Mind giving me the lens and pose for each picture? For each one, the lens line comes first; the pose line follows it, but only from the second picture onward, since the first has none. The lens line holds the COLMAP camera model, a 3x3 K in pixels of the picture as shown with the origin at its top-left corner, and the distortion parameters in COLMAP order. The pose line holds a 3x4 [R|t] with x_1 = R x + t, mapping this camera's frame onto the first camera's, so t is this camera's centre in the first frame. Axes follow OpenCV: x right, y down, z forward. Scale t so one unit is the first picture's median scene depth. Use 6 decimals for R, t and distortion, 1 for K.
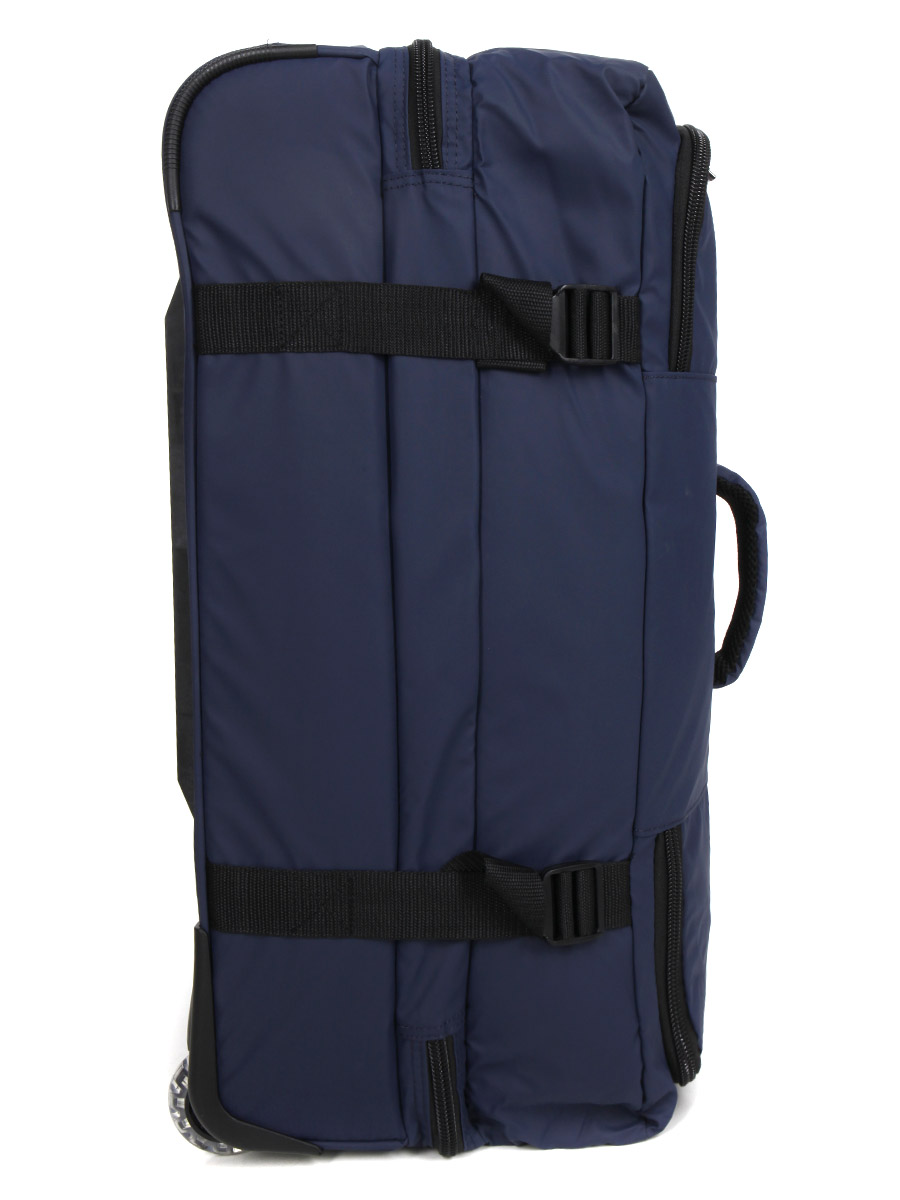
lens RADIAL K [[1177.6, 0, 500.2], [0, 1177.6, 532.4], [0, 0, 1]] dist [-0.022683, 0.000000]
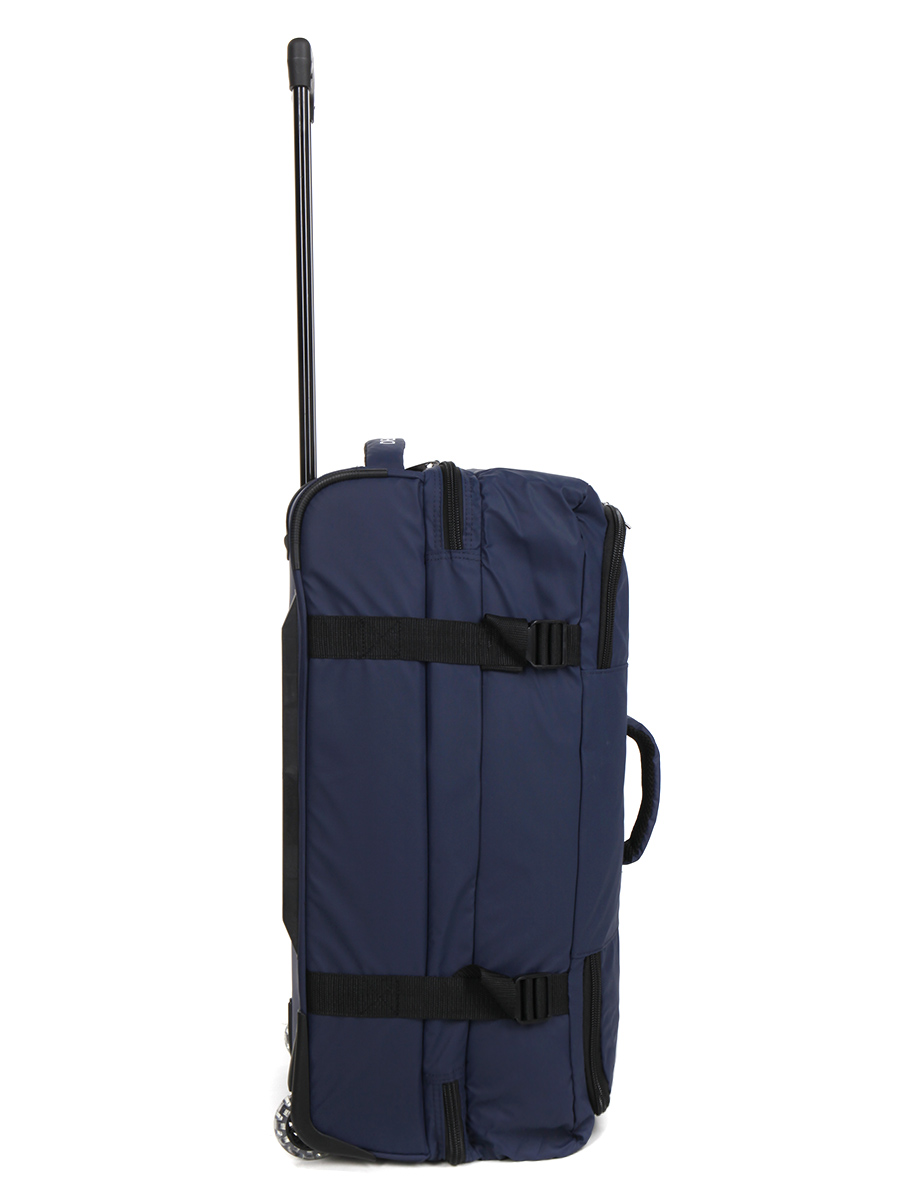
lens RADIAL K [[1573.2, 0, 450.3], [0, 1573.2, 599.9], [0, 0, 1]] dist [0.049494, 0.000000]
pose [[0.999011, 0.019555, 0.039941, -0.150624], [-0.019211, 0.999775, -0.008973, -0.213889], [-0.040107, 0.008197, 0.999162, -1.183885]]
